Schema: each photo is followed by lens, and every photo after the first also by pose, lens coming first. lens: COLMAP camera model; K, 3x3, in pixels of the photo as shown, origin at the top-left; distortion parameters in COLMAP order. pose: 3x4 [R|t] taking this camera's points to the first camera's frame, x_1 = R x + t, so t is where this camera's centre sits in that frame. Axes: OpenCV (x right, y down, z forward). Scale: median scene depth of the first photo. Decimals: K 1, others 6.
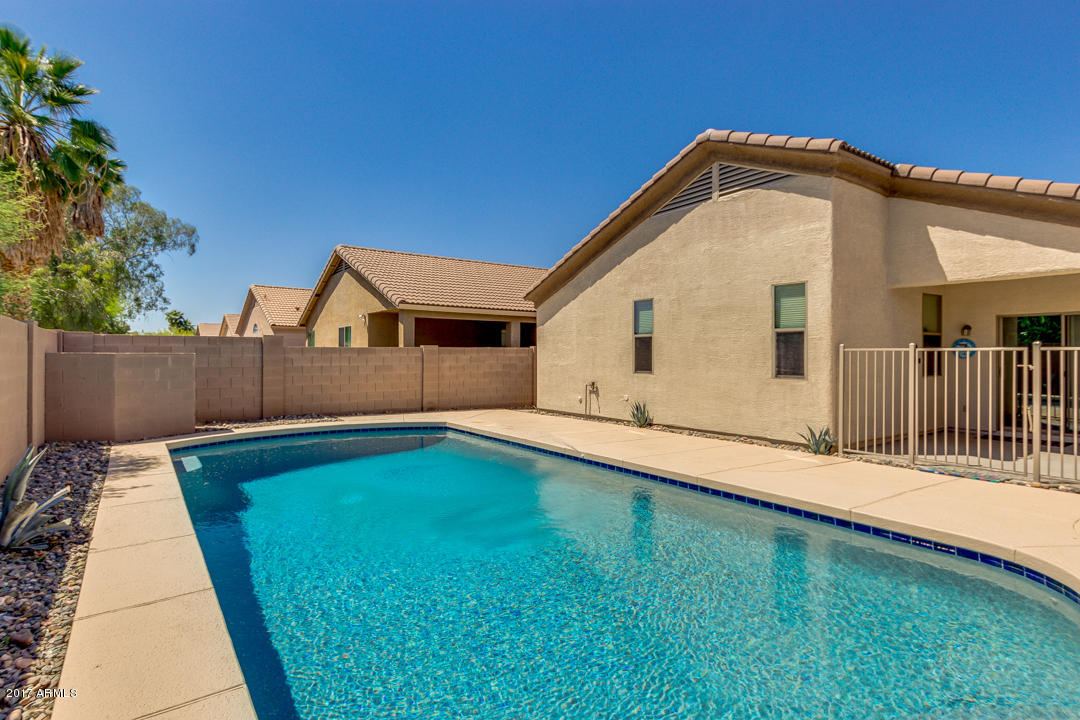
lens RADIAL K [[531.6, 0, 542.4], [0, 531.6, 356.9], [0, 0, 1]] dist [-0.002262, -0.000424]
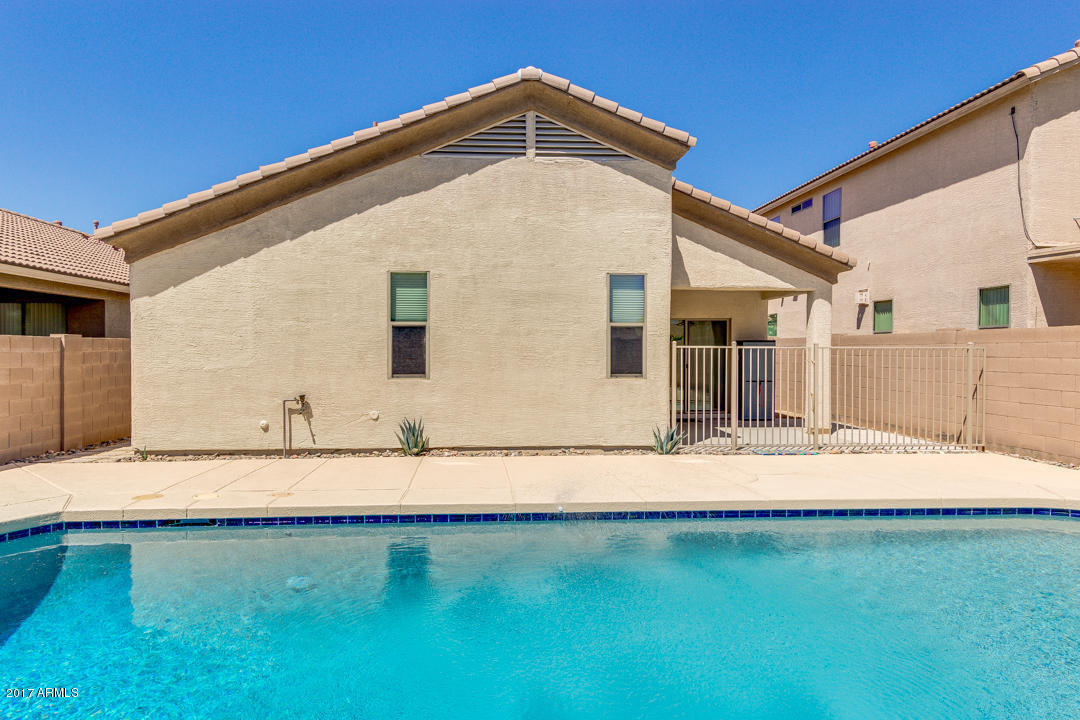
lens RADIAL K [[586.4, 0, 540.0], [0, 586.4, 360.0], [0, 0, 1]] dist [-0.005493, 0.000069]
pose [[0.548829, -0.011349, 0.835858, -0.405119], [0.001008, 0.999916, 0.012915, -0.002249], [-0.835934, -0.006246, 0.548794, 0.495249]]
